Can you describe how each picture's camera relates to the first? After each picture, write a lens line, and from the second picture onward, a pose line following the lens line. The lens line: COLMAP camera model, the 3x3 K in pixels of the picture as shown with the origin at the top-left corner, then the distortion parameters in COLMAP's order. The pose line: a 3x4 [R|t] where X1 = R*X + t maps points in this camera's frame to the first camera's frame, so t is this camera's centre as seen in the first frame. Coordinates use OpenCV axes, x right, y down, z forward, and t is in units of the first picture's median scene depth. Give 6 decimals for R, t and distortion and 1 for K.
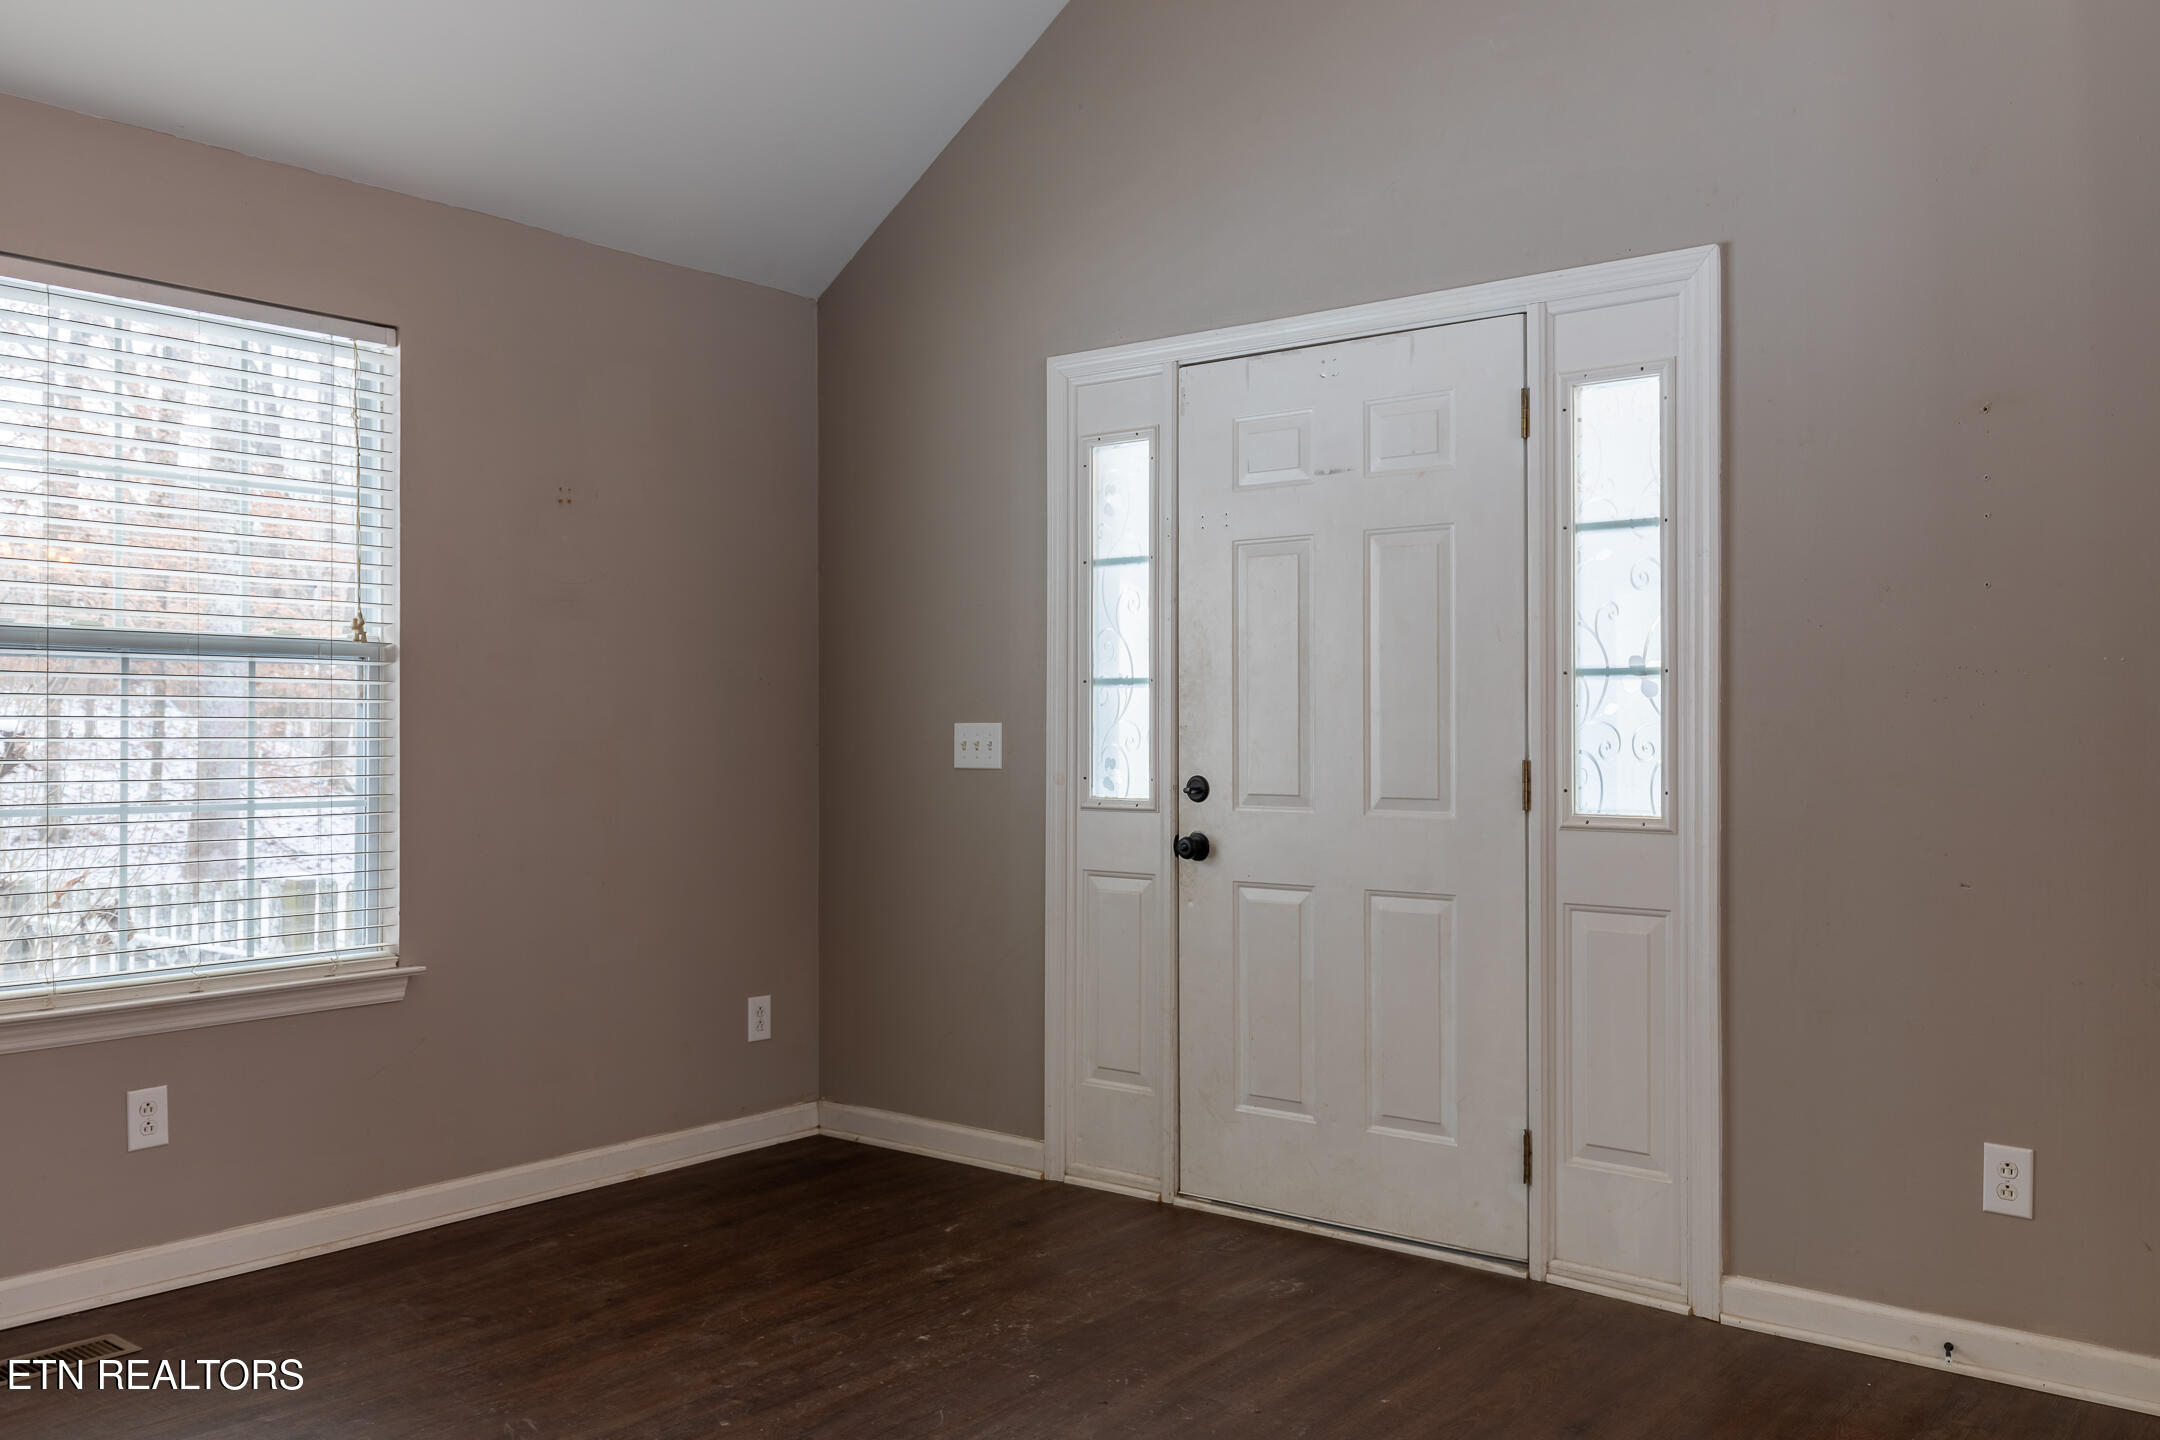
lens RADIAL K [[1759.5, 0, 1081.1], [0, 1759.5, 711.1], [0, 0, 1]] dist [0.008484, -0.003237]
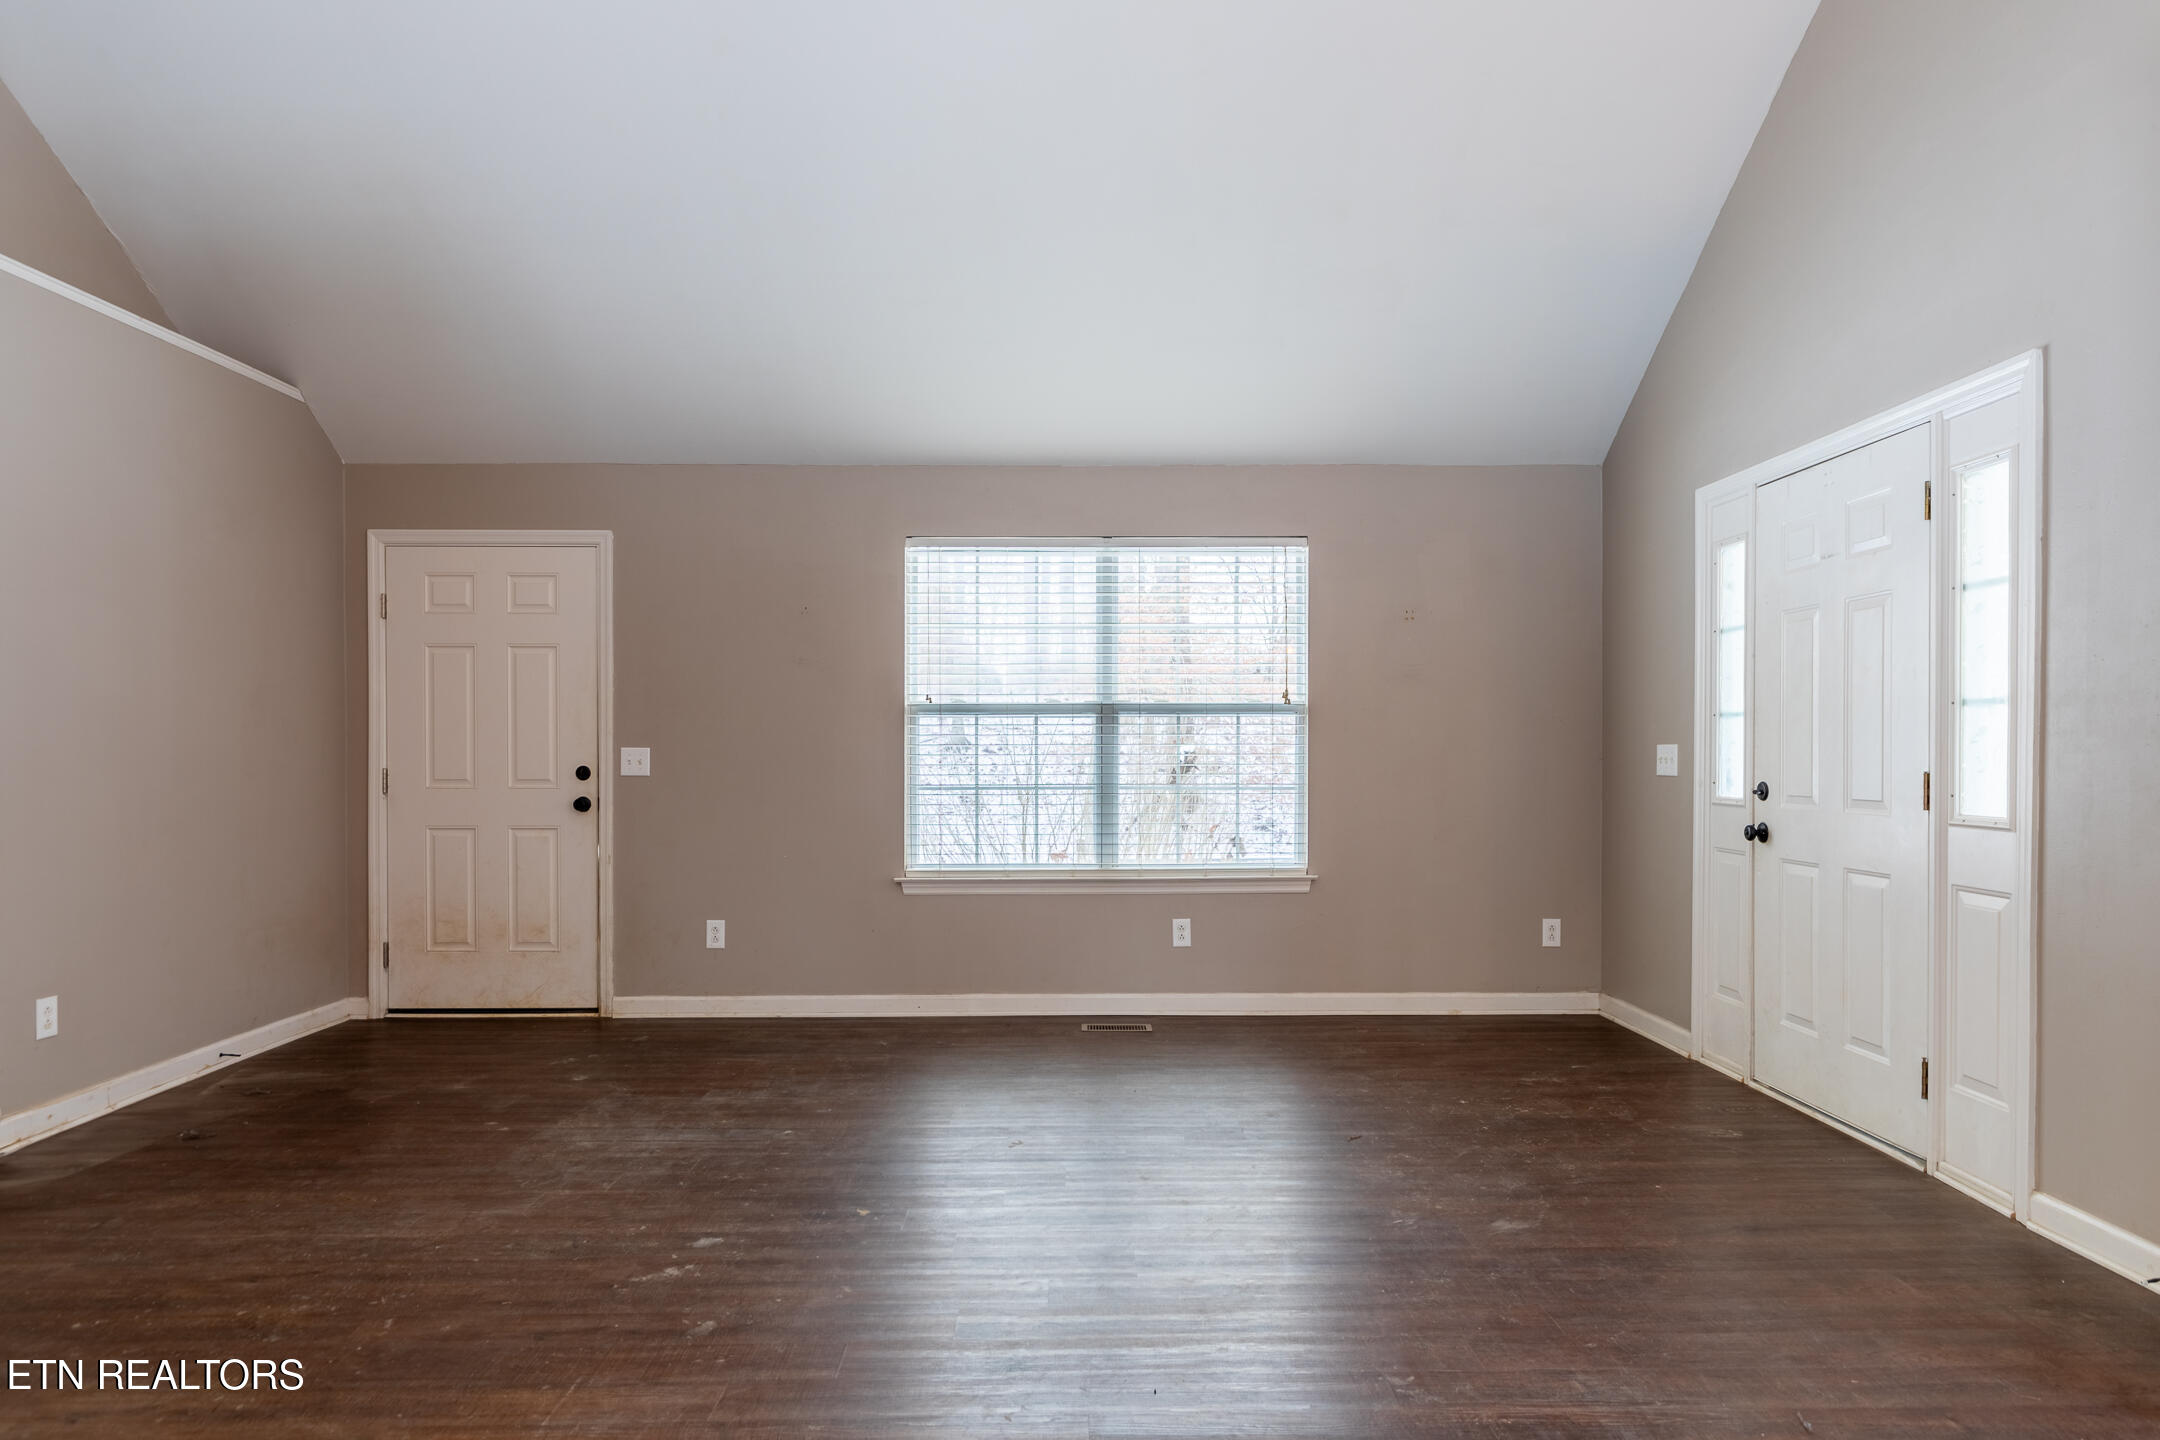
lens RADIAL K [[1315.2, 0, 1087.0], [0, 1315.2, 765.3], [0, 0, 1]] dist [0.006133, 0.000895]
pose [[0.631117, 0.007012, -0.775656, 0.567336], [0.009609, 0.999812, 0.016857, 0.001006], [0.775628, -0.018092, 0.630930, -0.076894]]
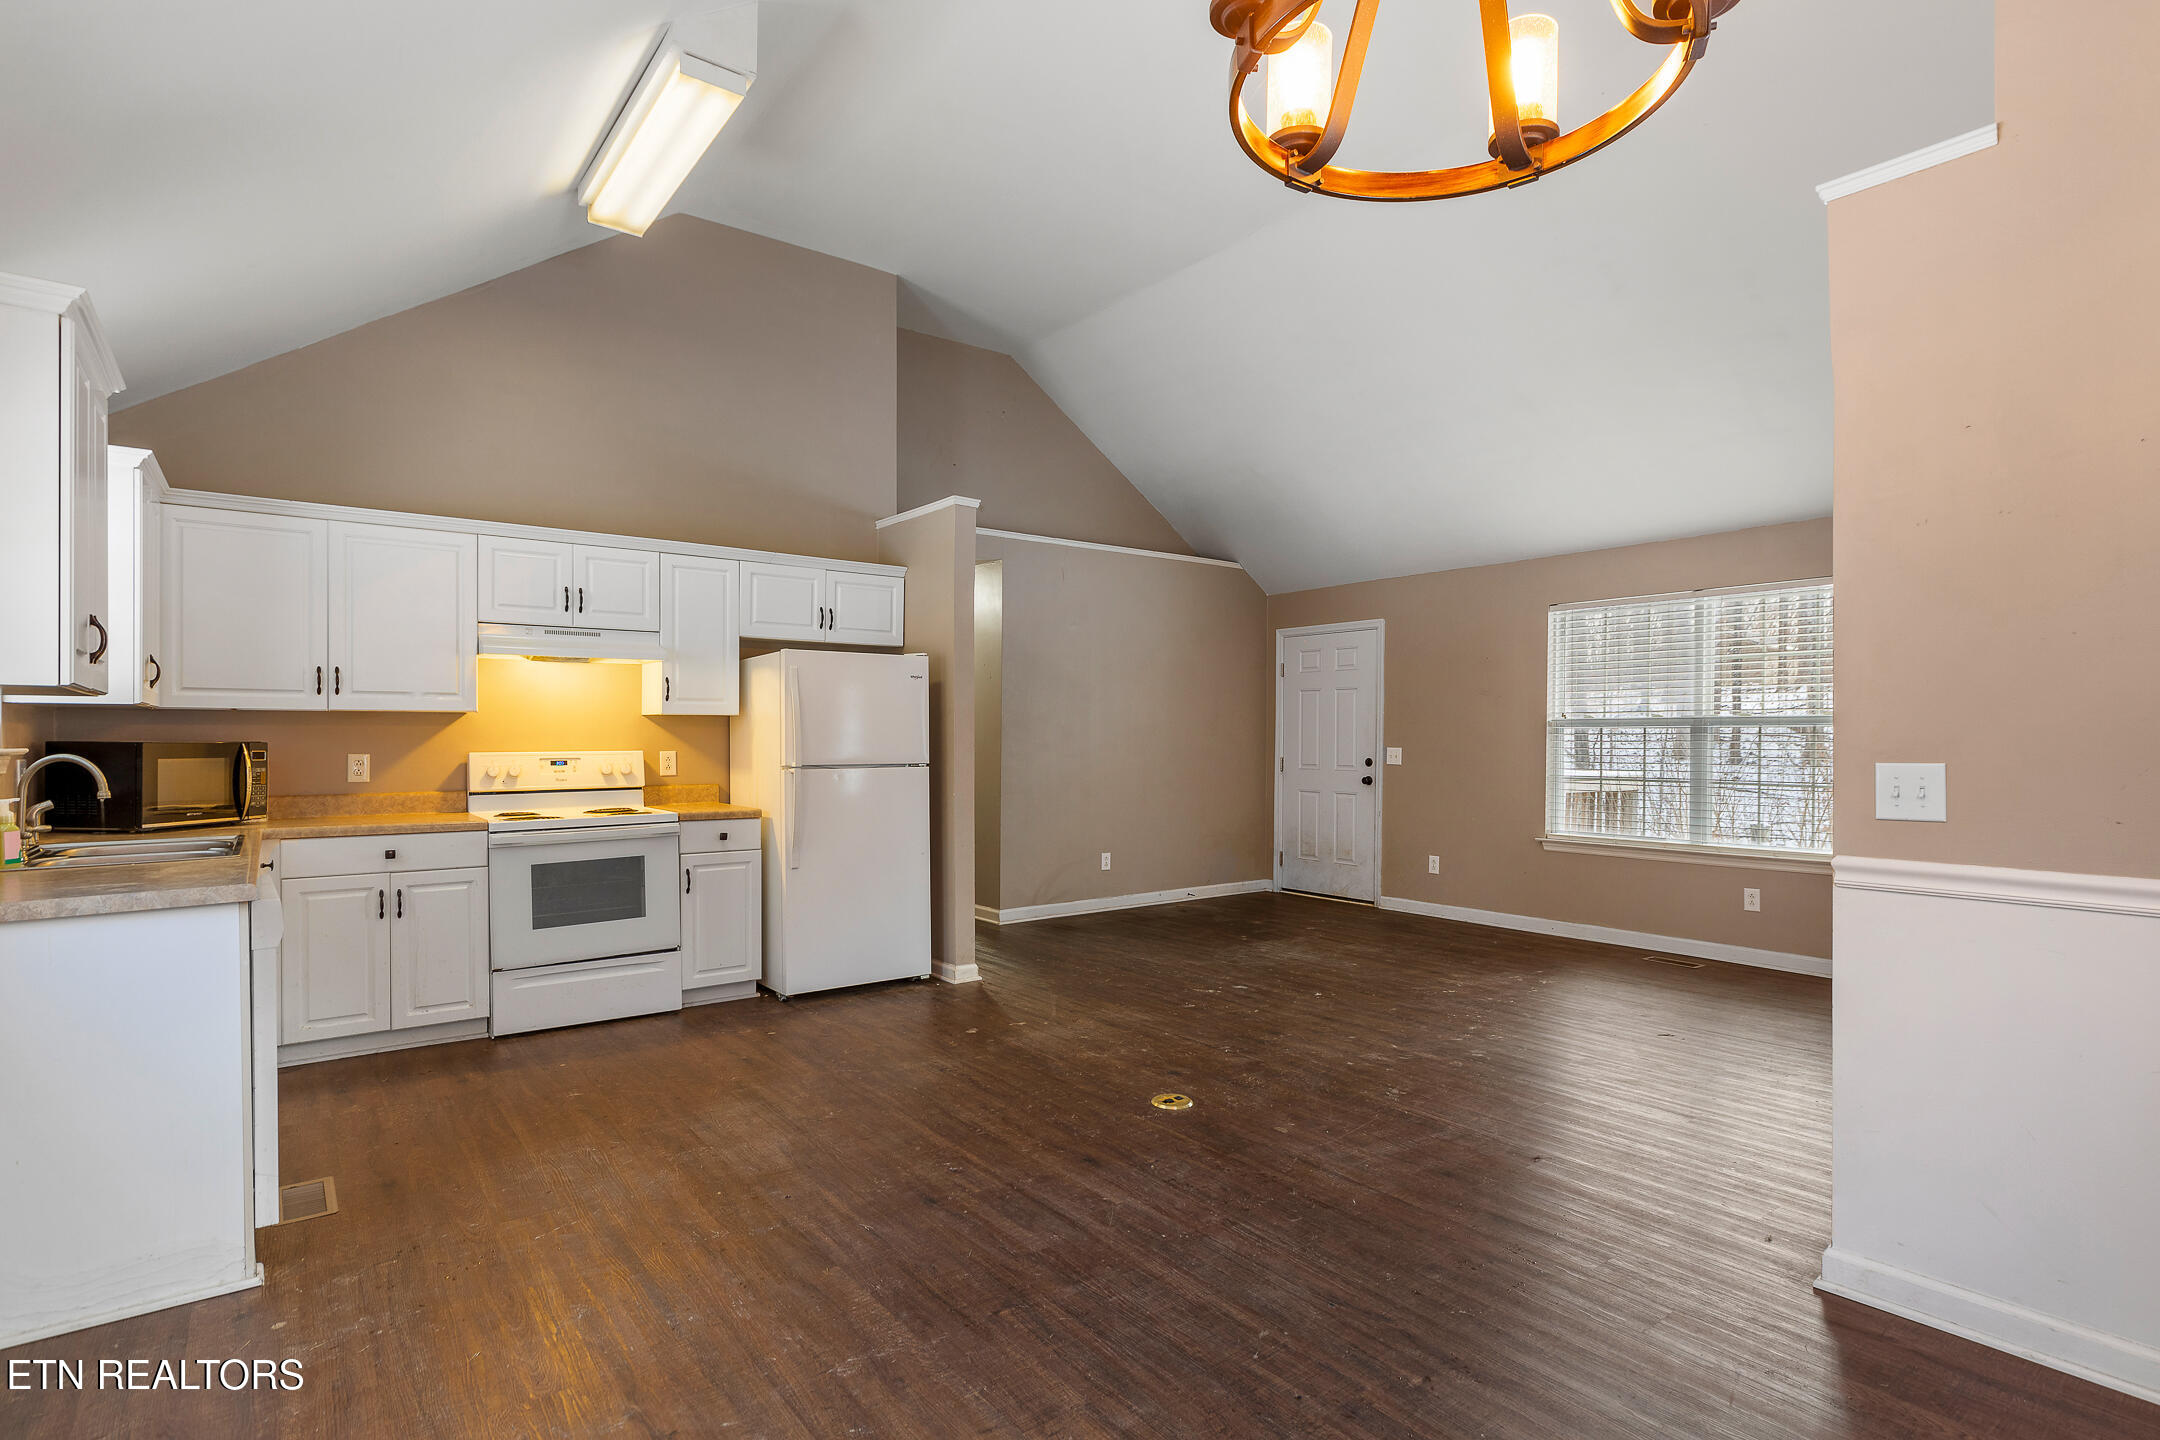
lens RADIAL K [[1078.3, 0, 1092.1], [0, 1078.3, 739.7], [0, 0, 1]] dist [0.001594, -0.000074]
pose [[-0.238823, -0.002095, -0.971061, 1.171776], [0.004148, 0.999986, -0.003177, -0.009454], [0.971054, -0.004786, -0.238811, 0.381530]]
